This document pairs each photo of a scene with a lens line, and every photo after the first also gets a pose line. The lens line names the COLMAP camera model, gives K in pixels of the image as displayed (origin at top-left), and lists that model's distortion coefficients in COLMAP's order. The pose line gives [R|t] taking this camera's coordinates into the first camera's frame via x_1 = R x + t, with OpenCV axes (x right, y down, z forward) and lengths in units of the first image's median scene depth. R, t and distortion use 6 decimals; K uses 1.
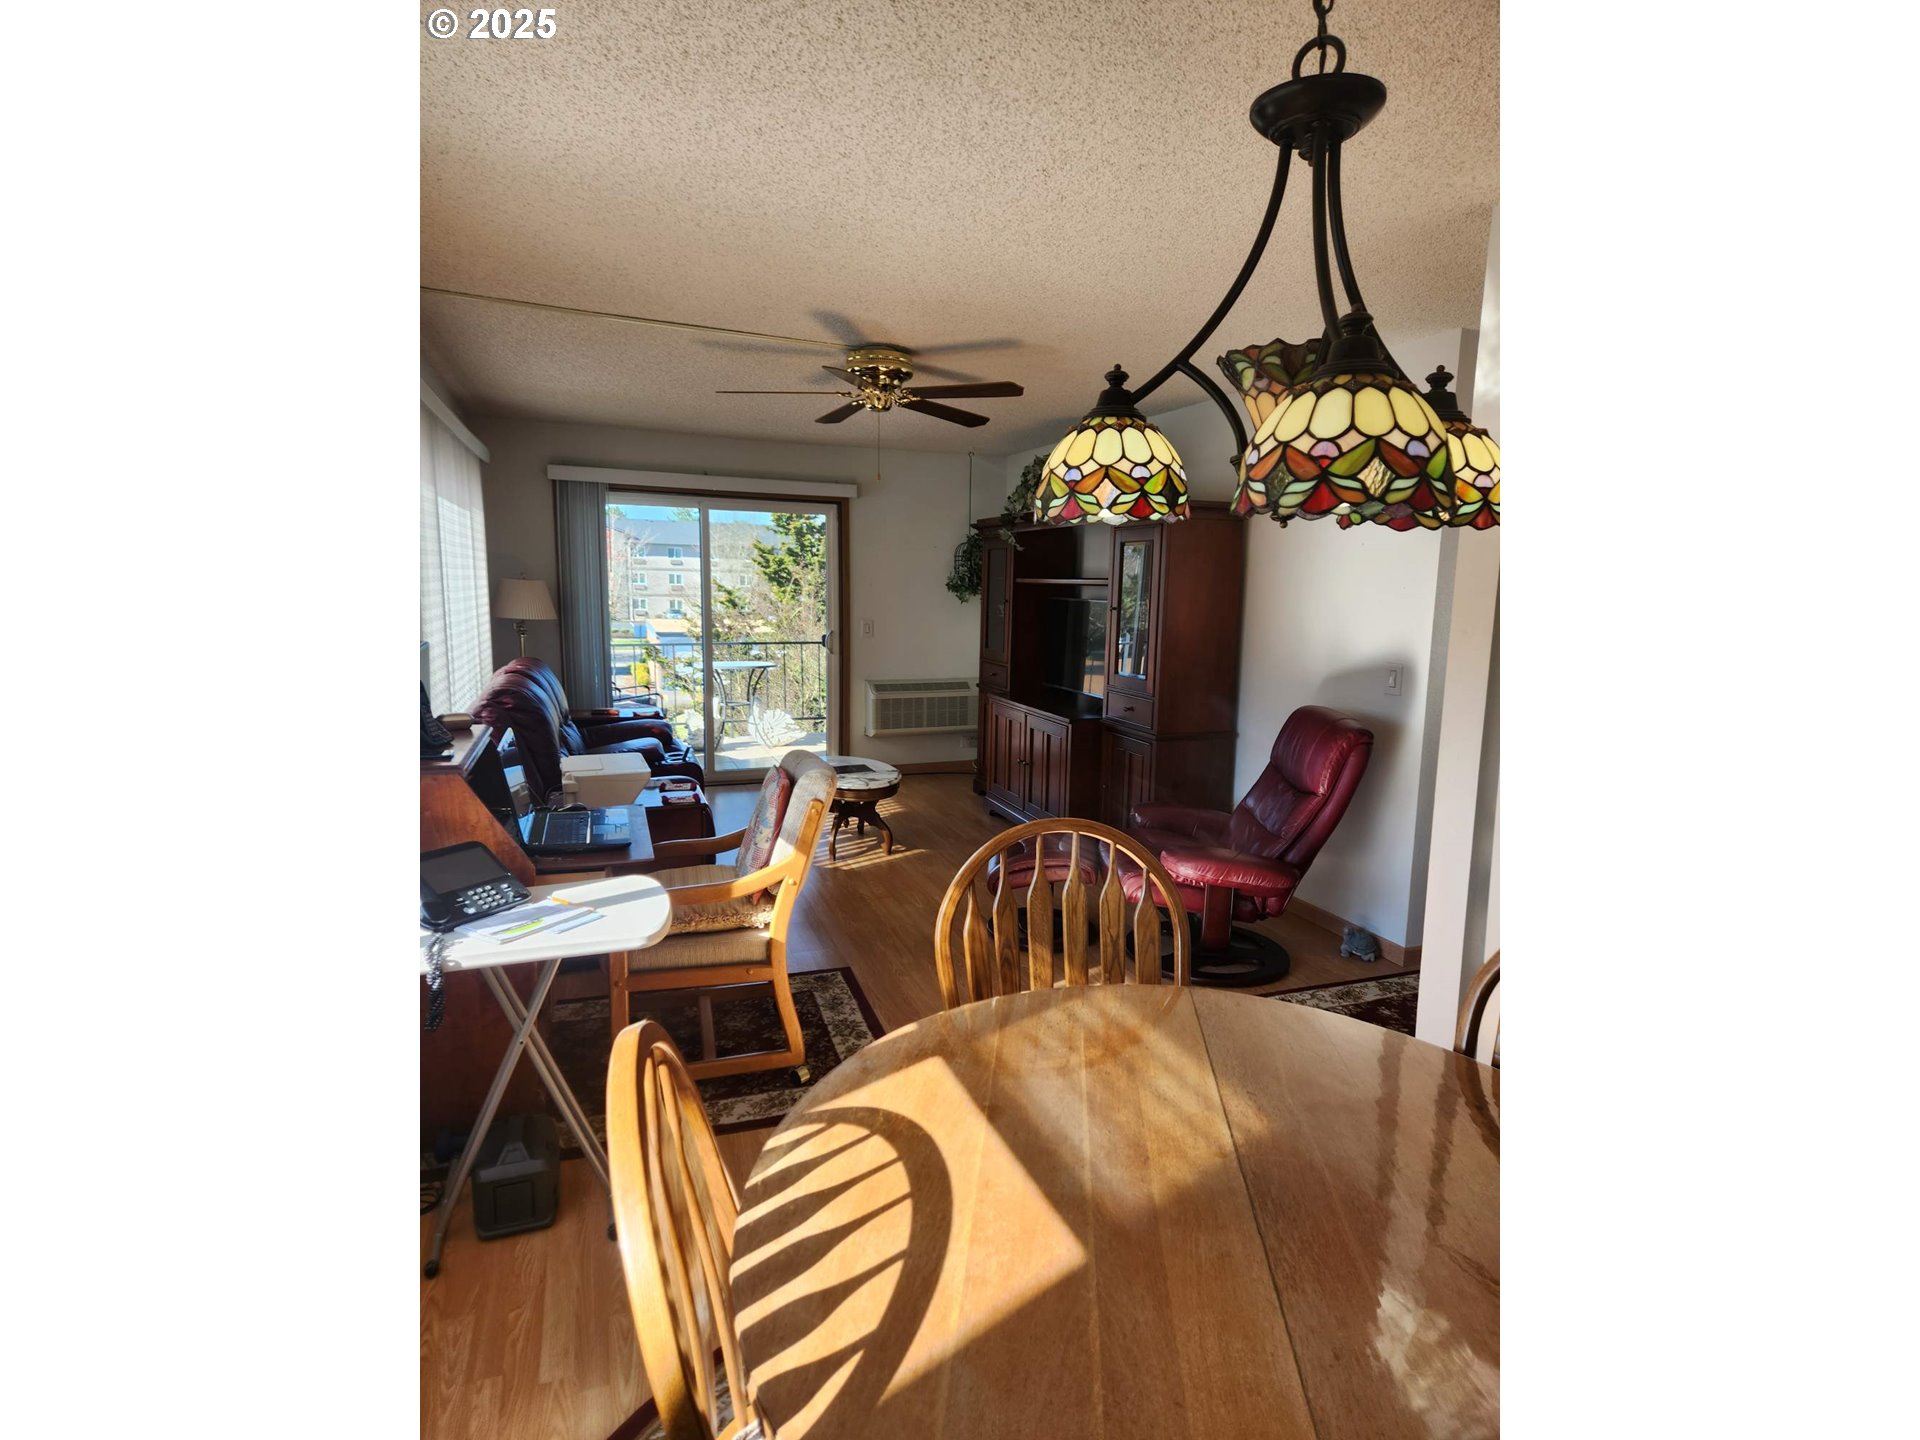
lens RADIAL K [[964.8, 0, 979.8], [0, 964.8, 713.2], [0, 0, 1]] dist [0.031817, -0.000101]
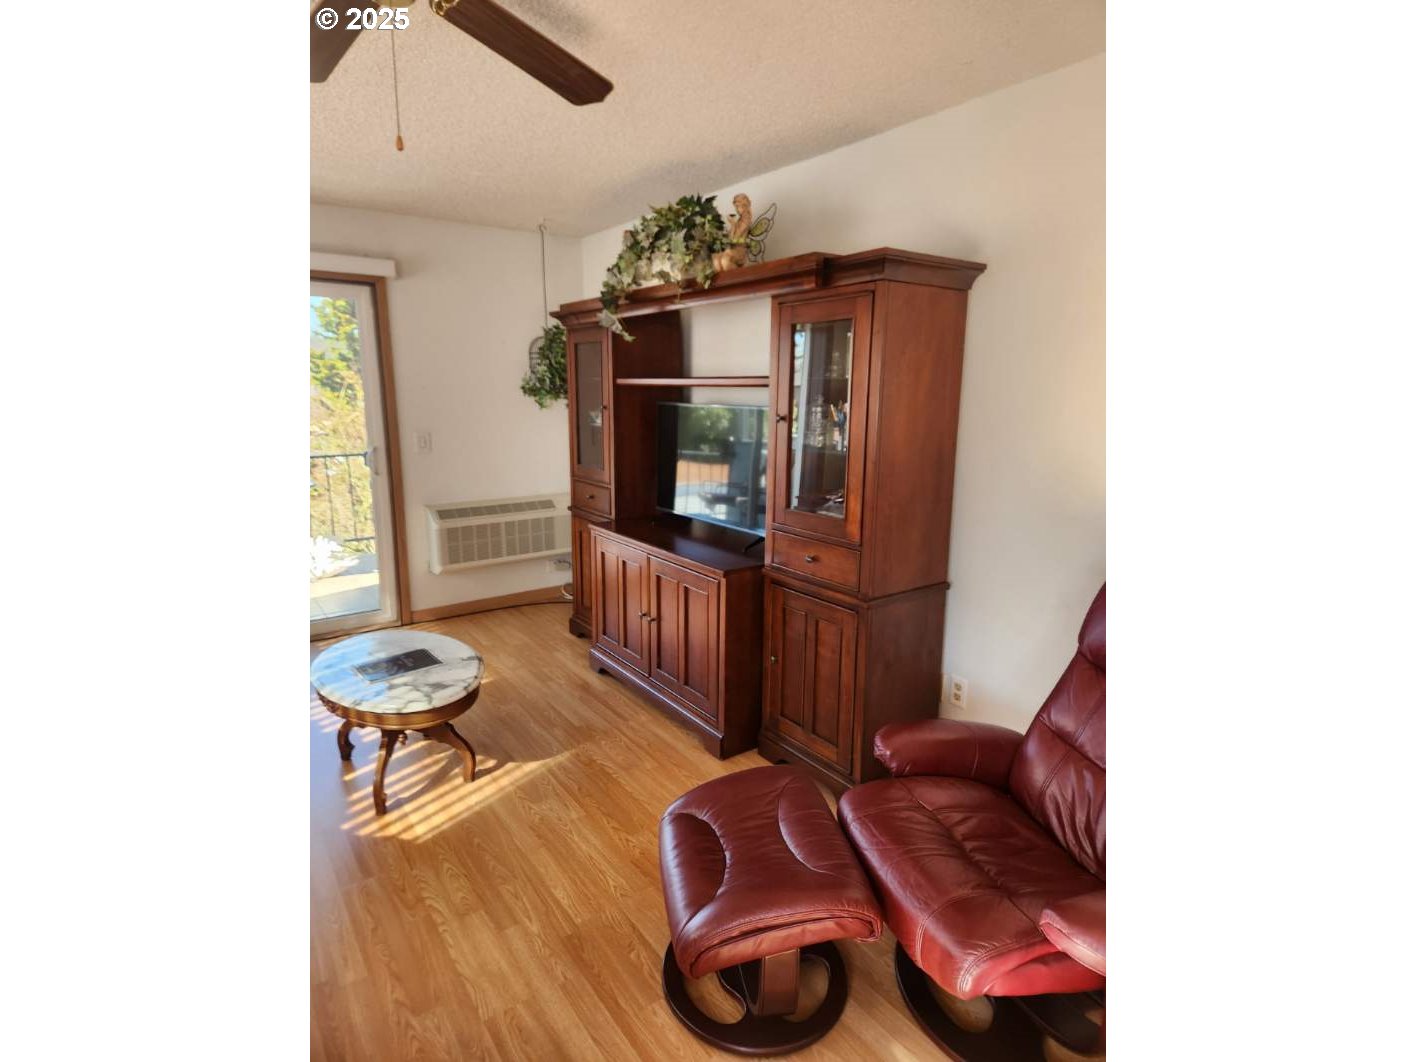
lens RADIAL K [[711.5, 0, 722.6], [0, 711.5, 526.0], [0, 0, 1]] dist [0.031817, -0.000101]
pose [[0.964959, -0.058377, 0.255824, -0.031864], [0.043548, 0.997047, 0.063255, -0.045866], [-0.258761, -0.049898, 0.964652, 0.356266]]
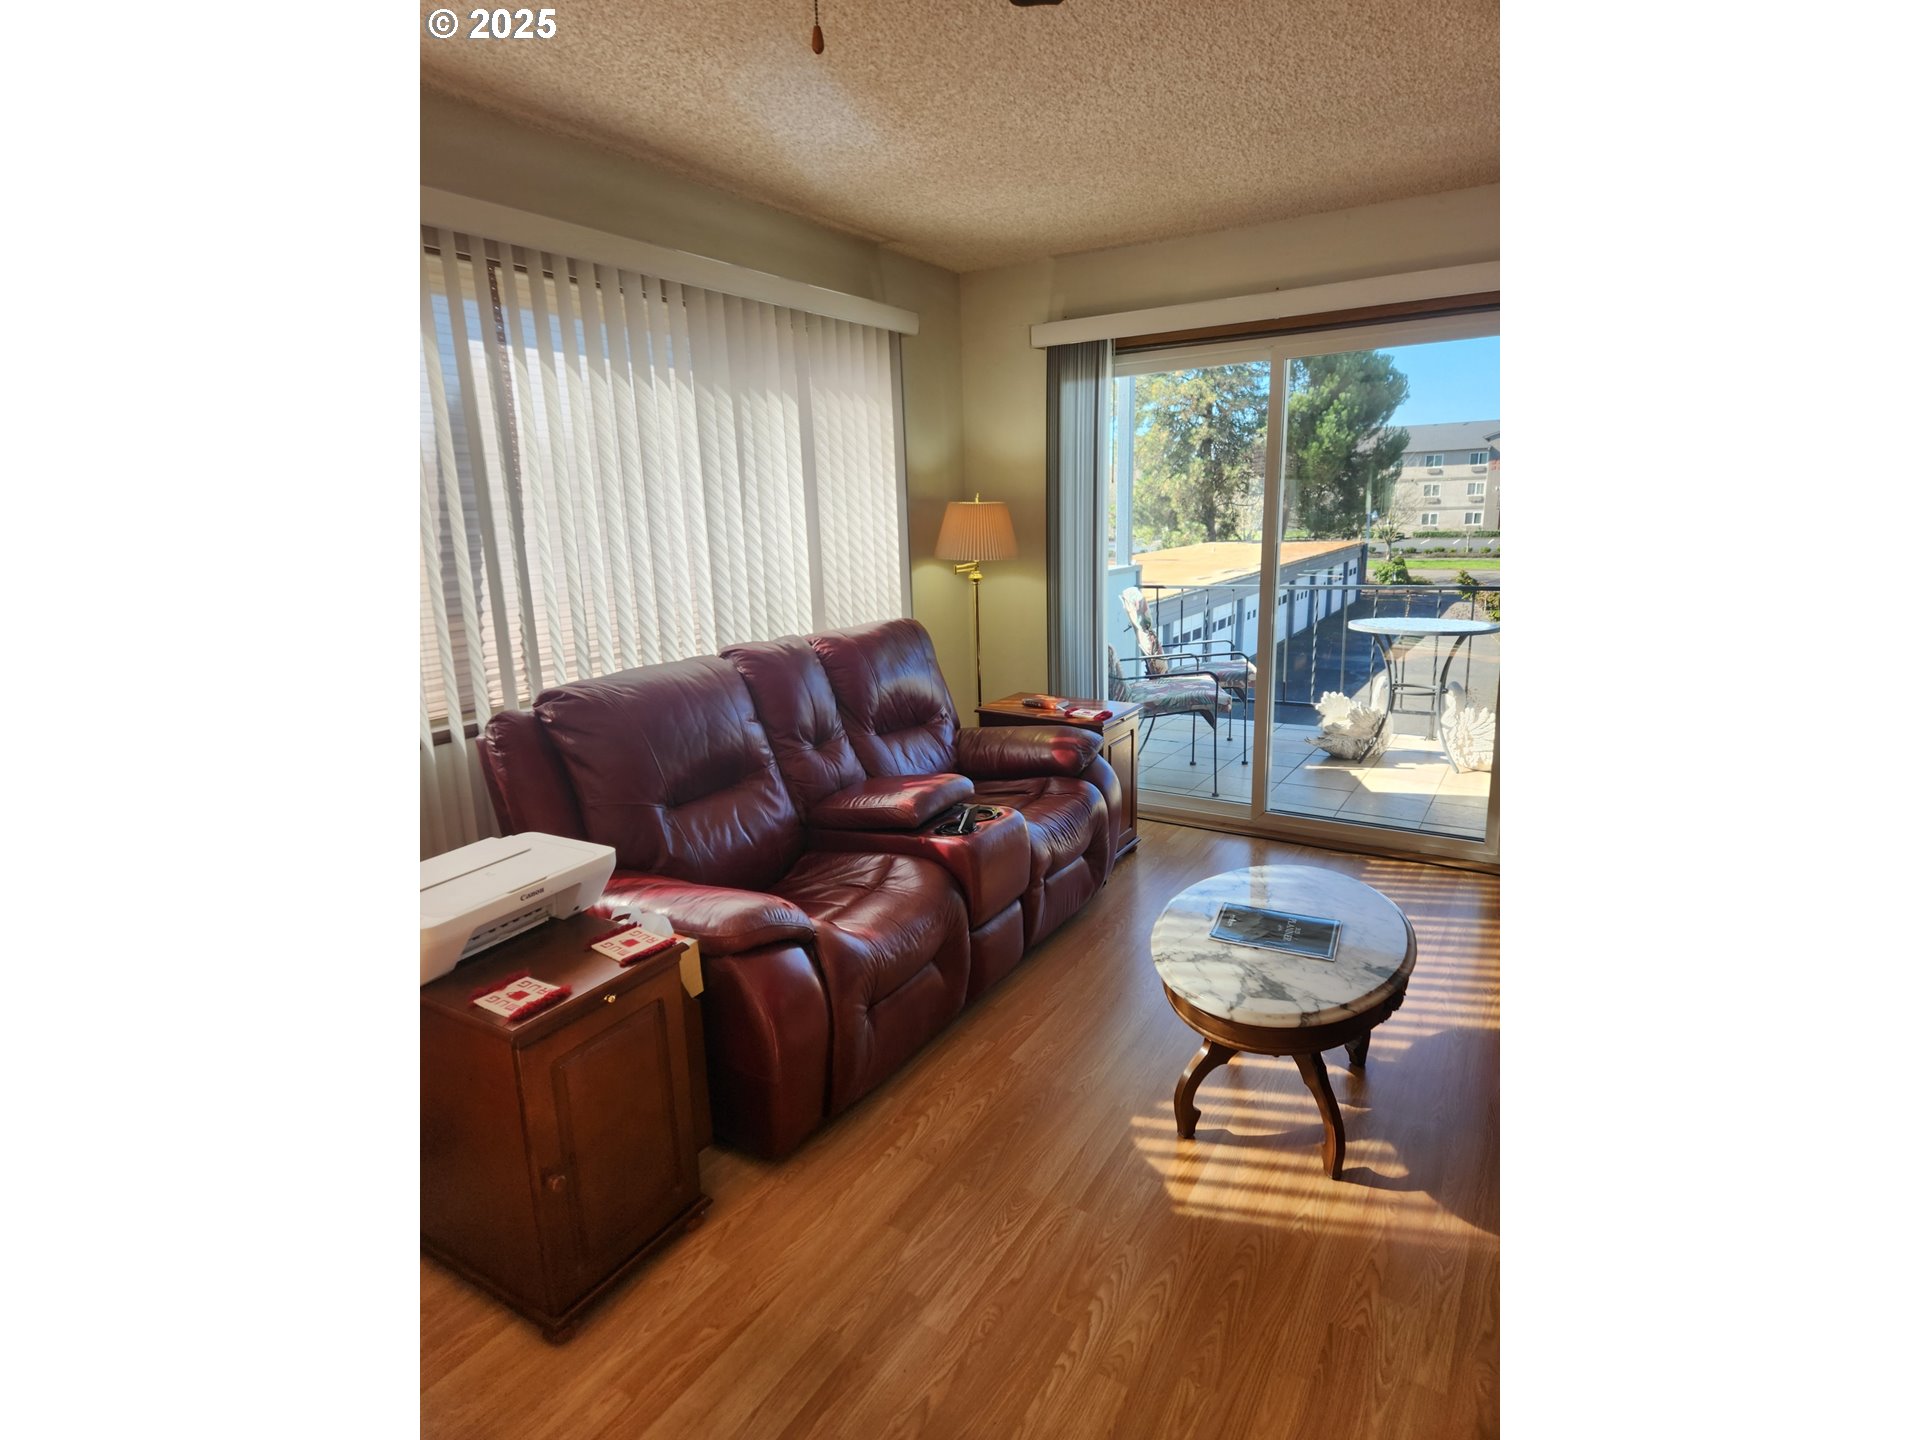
lens RADIAL K [[964.8, 0, 979.8], [0, 964.8, 713.2], [0, 0, 1]] dist [0.031817, -0.000101]
pose [[0.608806, 0.141079, -0.780674, 0.087118], [-0.082023, 0.989980, 0.114938, -0.056875], [0.789068, -0.005942, 0.614278, 0.504548]]
